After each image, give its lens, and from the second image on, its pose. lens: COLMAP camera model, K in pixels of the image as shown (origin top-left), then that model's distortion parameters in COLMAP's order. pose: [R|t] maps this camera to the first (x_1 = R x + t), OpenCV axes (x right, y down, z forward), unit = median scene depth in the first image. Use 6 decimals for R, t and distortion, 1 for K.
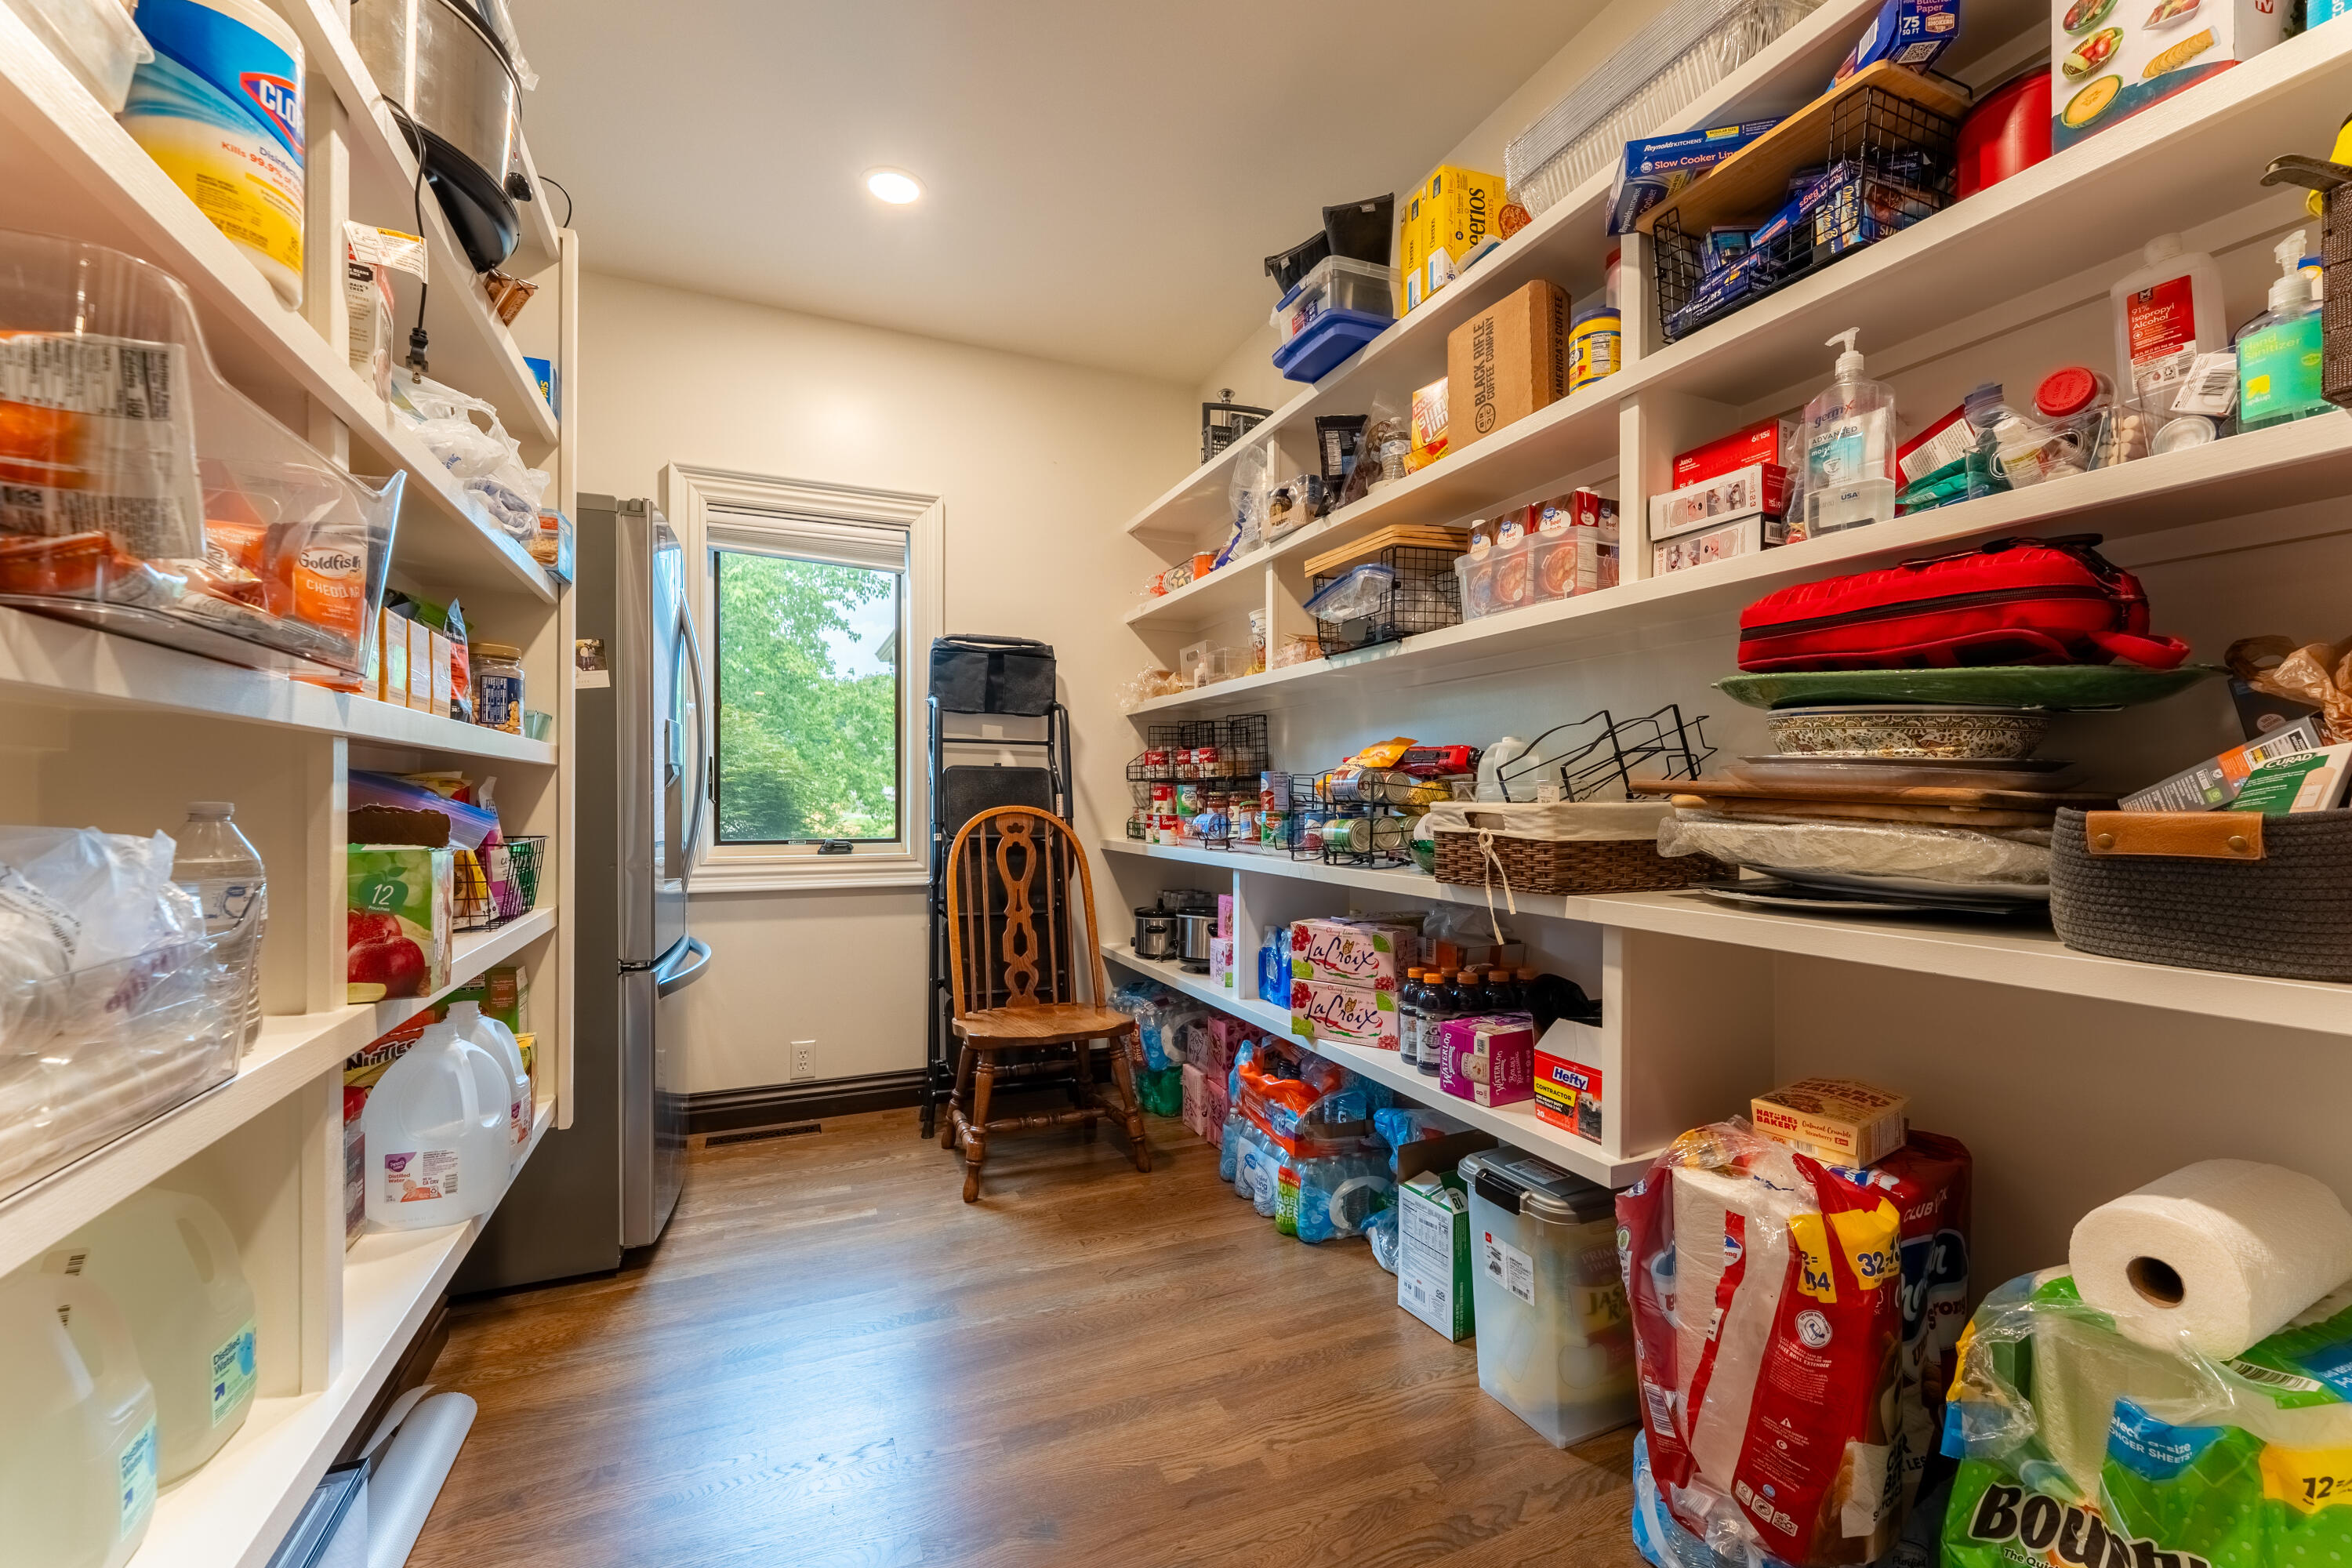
lens RADIAL K [[961.8, 0, 1181.4], [0, 961.8, 800.7], [0, 0, 1]] dist [0.002851, -0.000040]
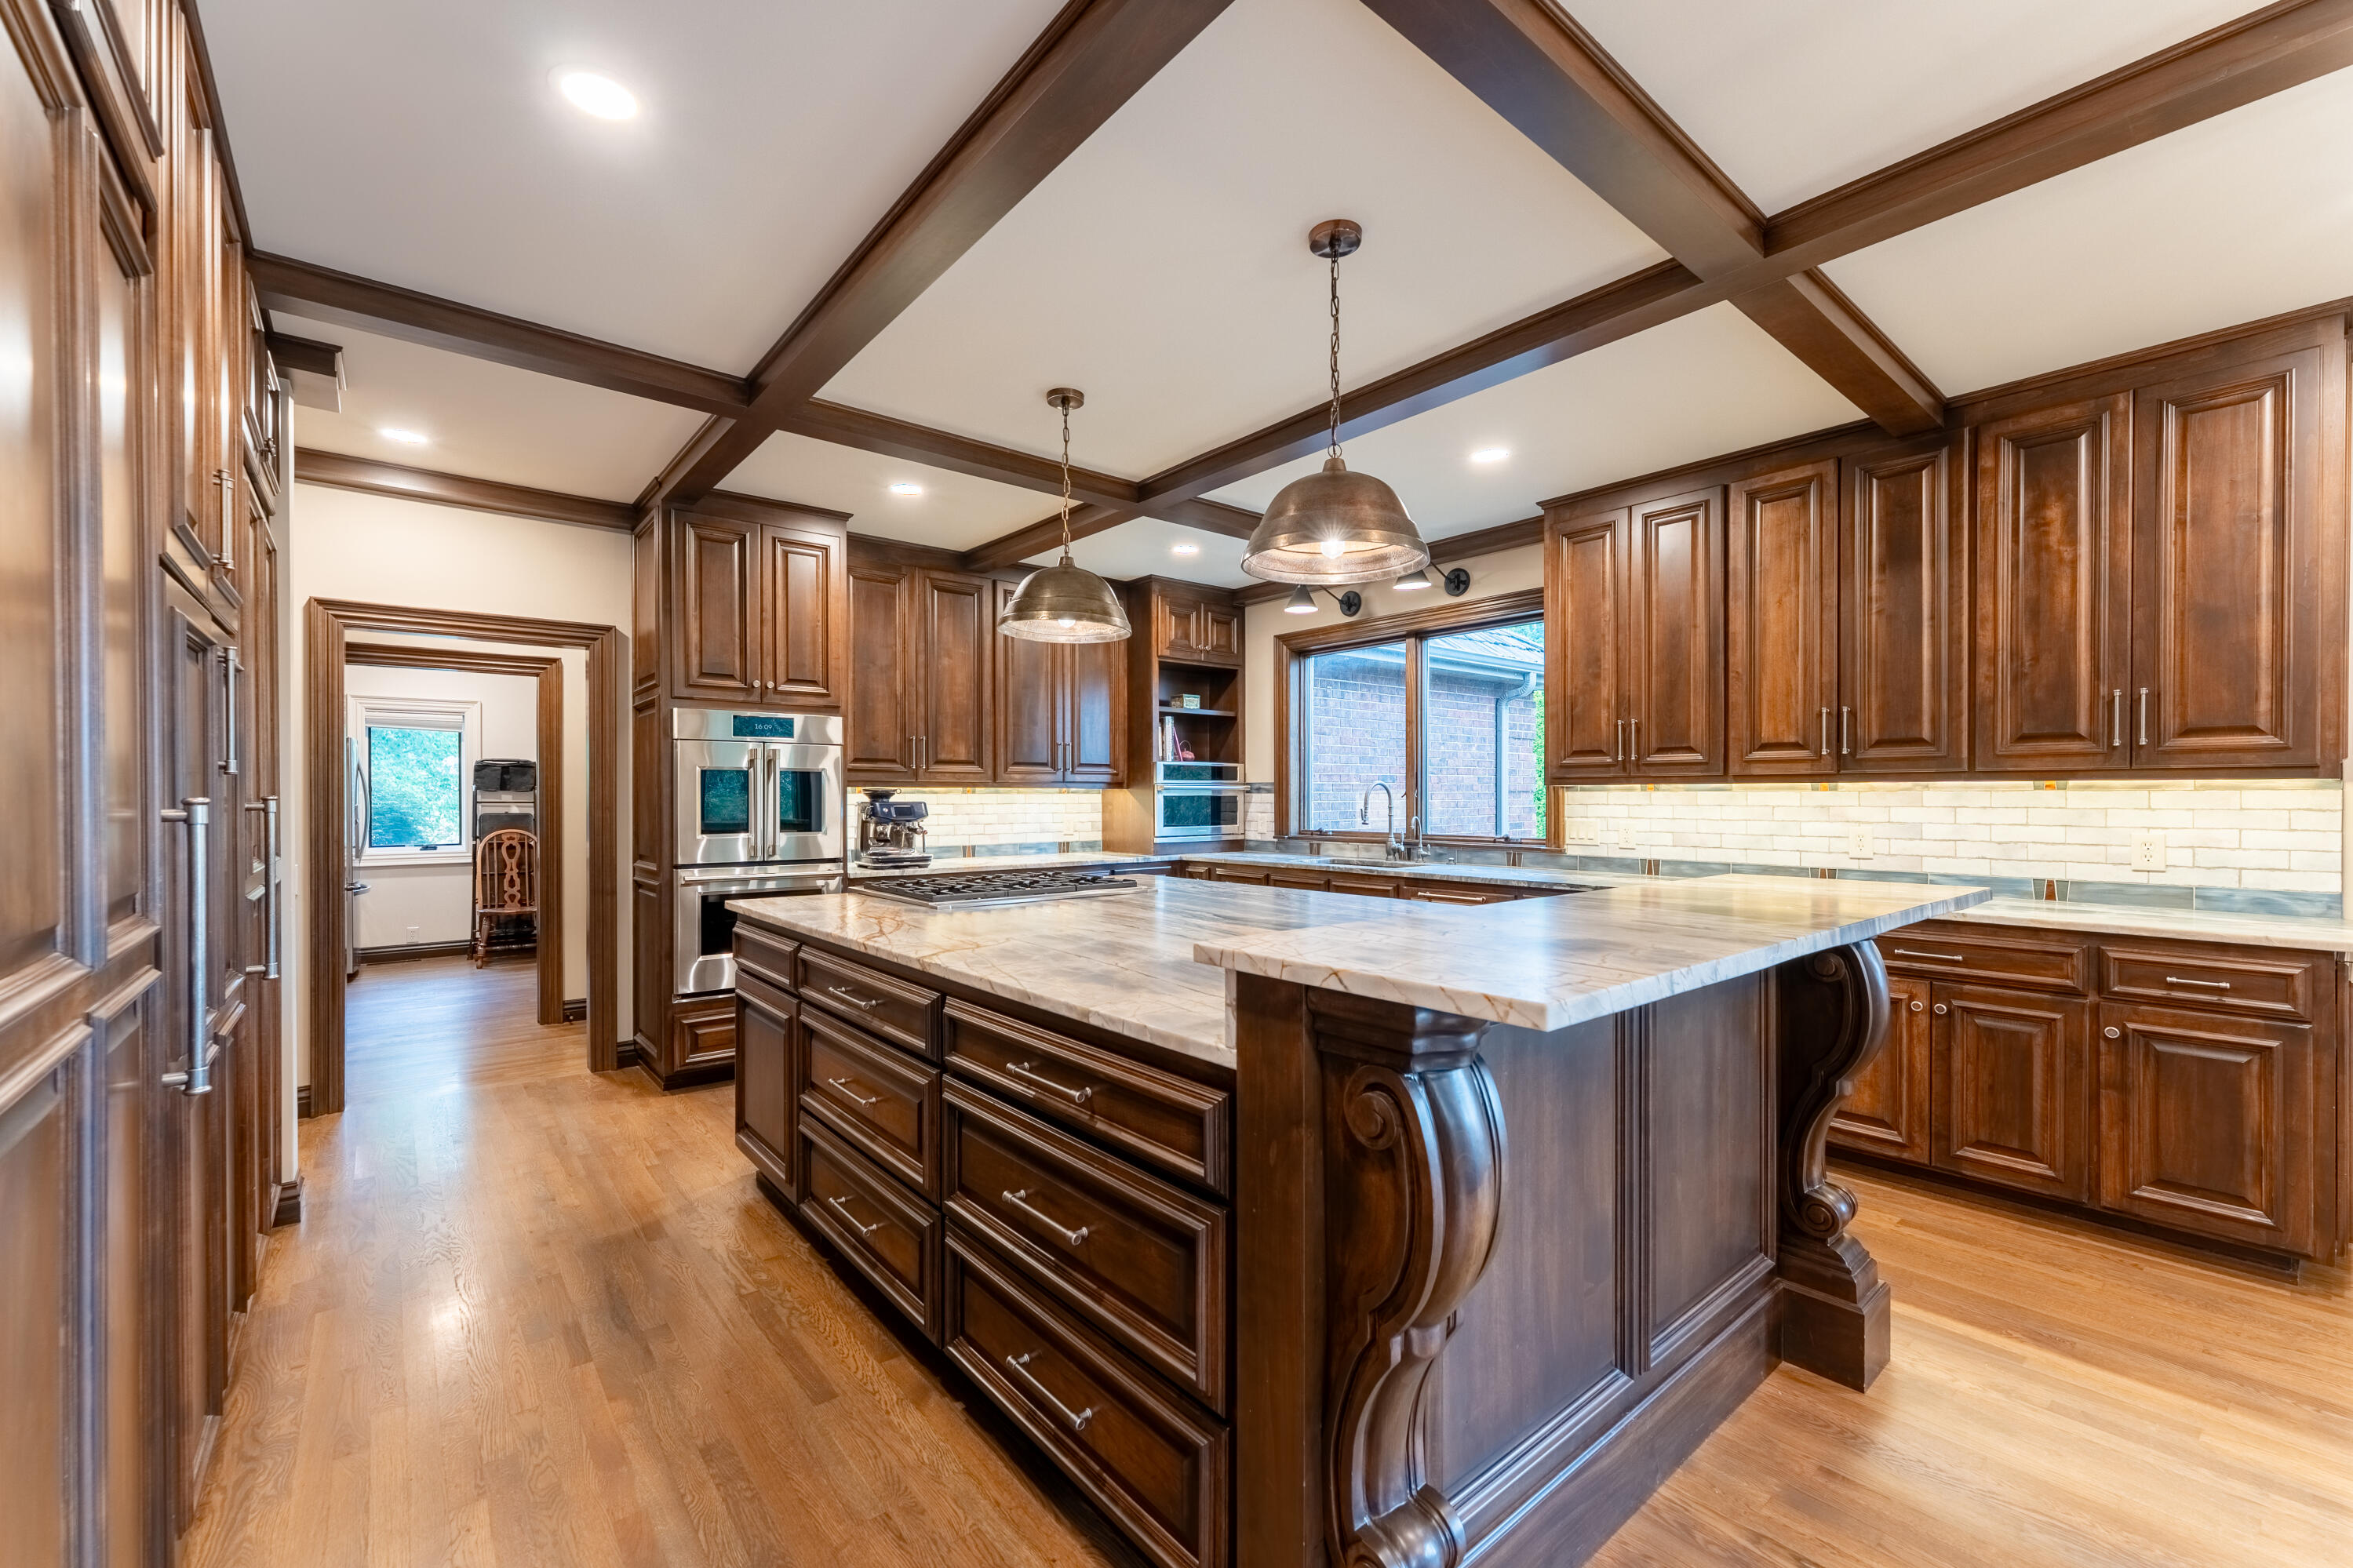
lens RADIAL K [[962.1, 0, 1181.9], [0, 962.1, 800.7], [0, 0, 1]] dist [0.002851, -0.000040]
pose [[0.960558, -0.005033, 0.278034, 0.821592], [0.004079, 0.999984, 0.004012, -0.074261], [-0.278050, -0.002720, 0.960563, -1.933662]]
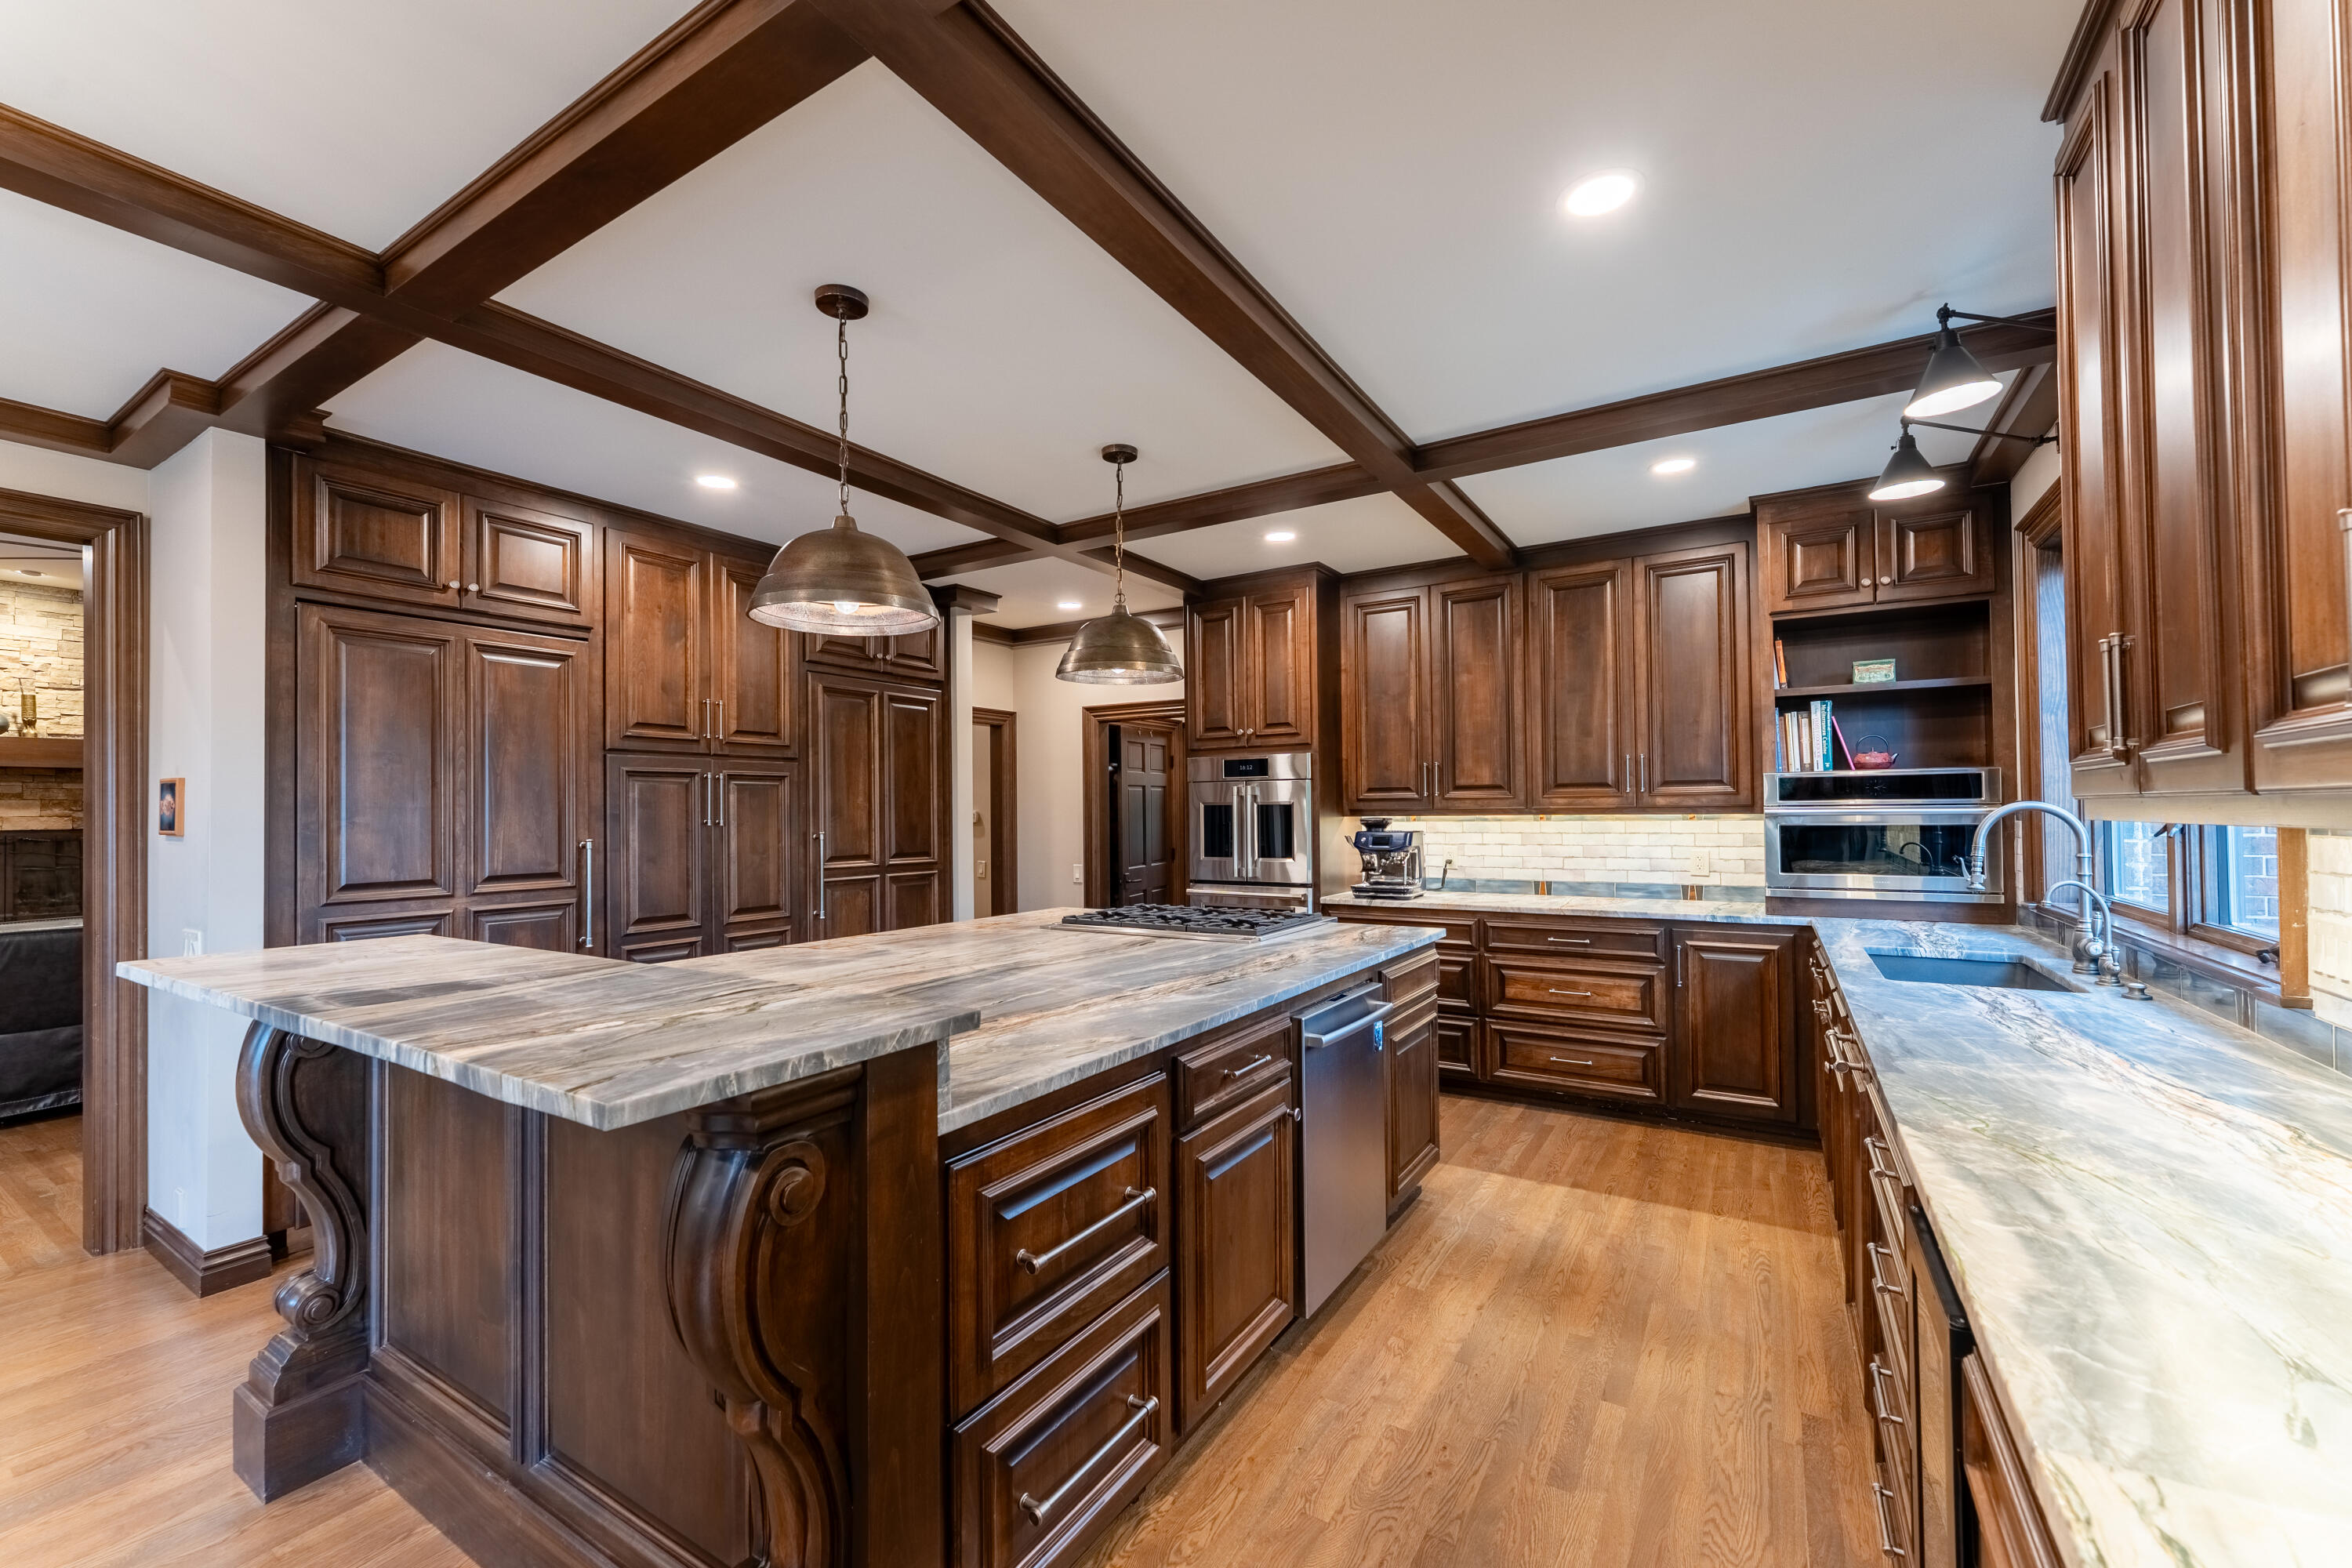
lens RADIAL K [[950.4, 0, 1163.7], [0, 950.4, 797.8], [0, 0, 1]] dist [0.000891, -0.000554]
pose [[0.557778, -0.022715, -0.829680, 1.881056], [0.010982, 0.999740, -0.019988, -0.095615], [0.829918, 0.002037, 0.557882, -1.452576]]
